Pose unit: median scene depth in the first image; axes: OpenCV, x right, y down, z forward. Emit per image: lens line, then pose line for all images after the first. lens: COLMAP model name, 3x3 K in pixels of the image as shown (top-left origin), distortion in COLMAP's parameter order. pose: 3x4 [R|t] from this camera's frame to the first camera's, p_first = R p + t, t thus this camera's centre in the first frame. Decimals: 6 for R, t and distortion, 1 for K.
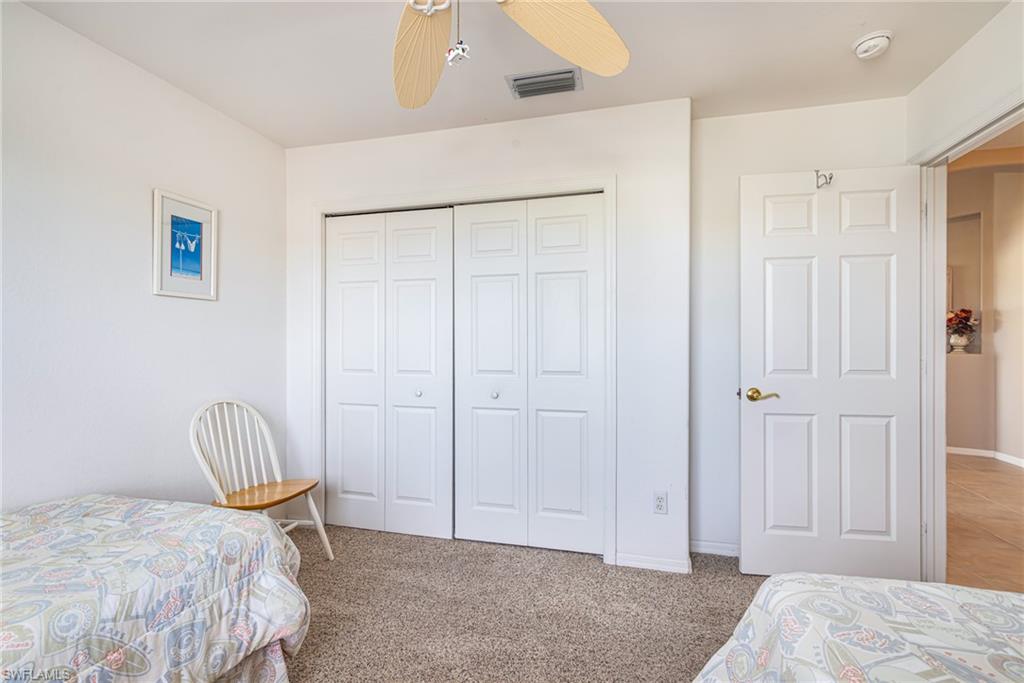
lens RADIAL K [[457.0, 0, 512.3], [0, 457.0, 340.0], [0, 0, 1]] dist [-0.000858, 0.000127]
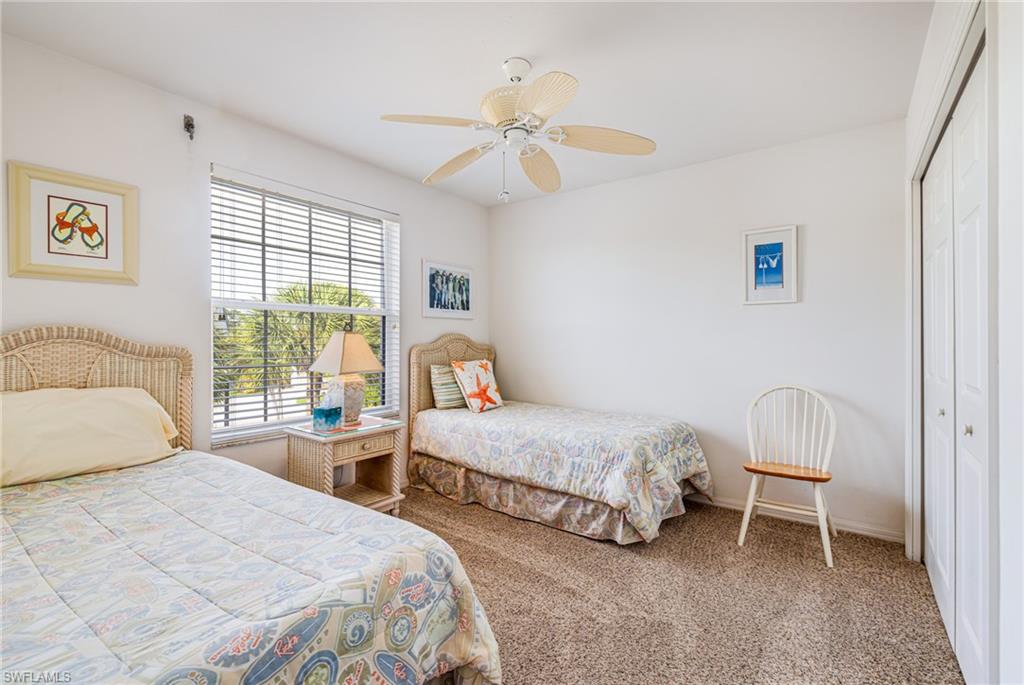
lens RADIAL K [[457.0, 0, 511.1], [0, 457.0, 339.3], [0, 0, 1]] dist [-0.000858, 0.000127]
pose [[-0.351126, 0.003225, -0.936323, 0.792070], [0.004608, 0.999988, 0.001716, 0.003958], [0.936317, -0.003712, -0.351137, 0.780161]]
